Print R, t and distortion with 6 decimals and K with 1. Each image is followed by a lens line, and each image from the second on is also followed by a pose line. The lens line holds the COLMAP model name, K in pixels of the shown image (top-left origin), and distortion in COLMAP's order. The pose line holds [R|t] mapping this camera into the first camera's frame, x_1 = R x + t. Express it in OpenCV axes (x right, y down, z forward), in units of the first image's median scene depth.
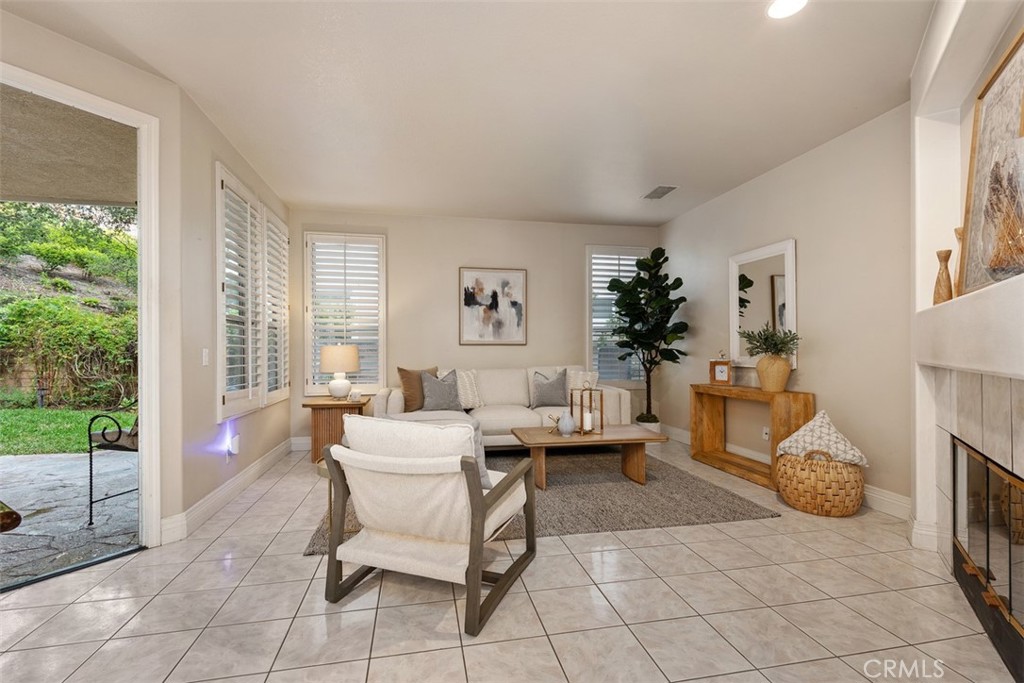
lens RADIAL K [[465.0, 0, 510.2], [0, 465.0, 349.1], [0, 0, 1]] dist [0.013692, -0.001329]
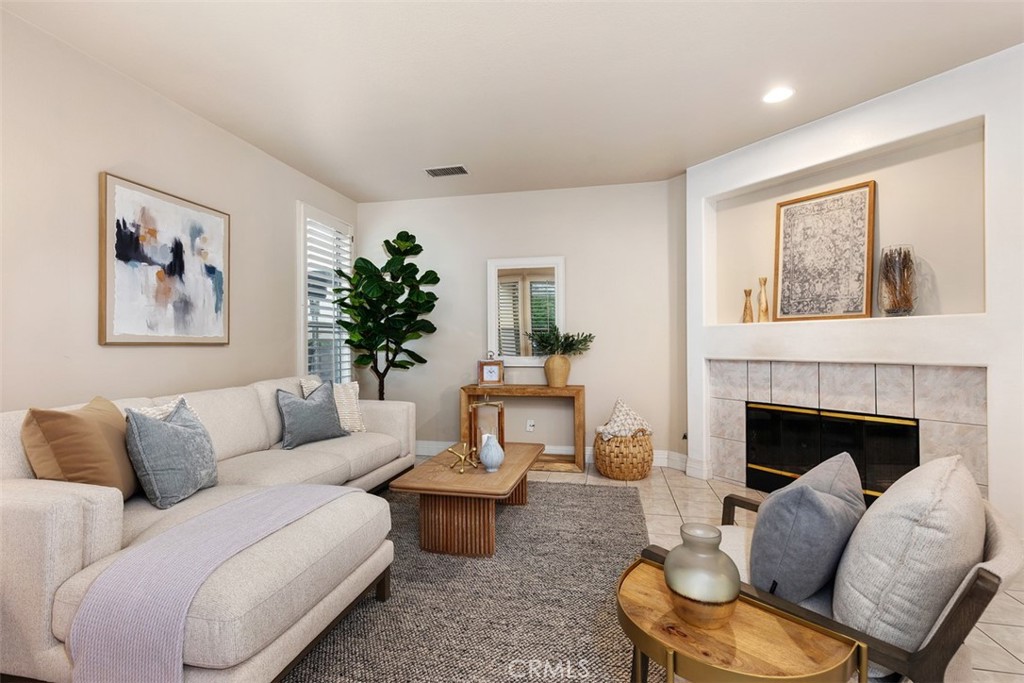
lens RADIAL K [[465.0, 0, 511.5], [0, 465.0, 339.0], [0, 0, 1]] dist [0.013692, -0.001329]
pose [[0.399097, 0.013253, 0.916813, -0.366604], [0.003047, 0.999871, -0.015780, -0.005580], [-0.916904, 0.009092, 0.399005, 0.454671]]
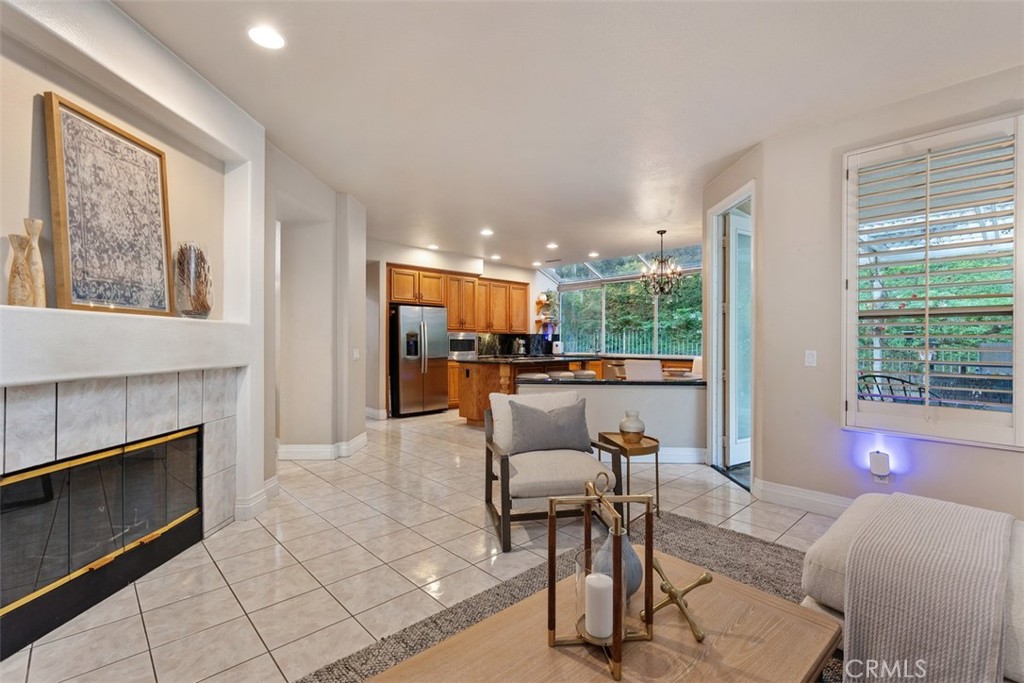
lens RADIAL K [[465.0, 0, 519.0], [0, 465.0, 341.4], [0, 0, 1]] dist [0.013692, -0.001329]
pose [[-0.840575, 0.001898, -0.541692, 0.276101], [0.001287, 0.999998, 0.001507, -0.014371], [0.541694, 0.000570, -0.840575, 0.868778]]
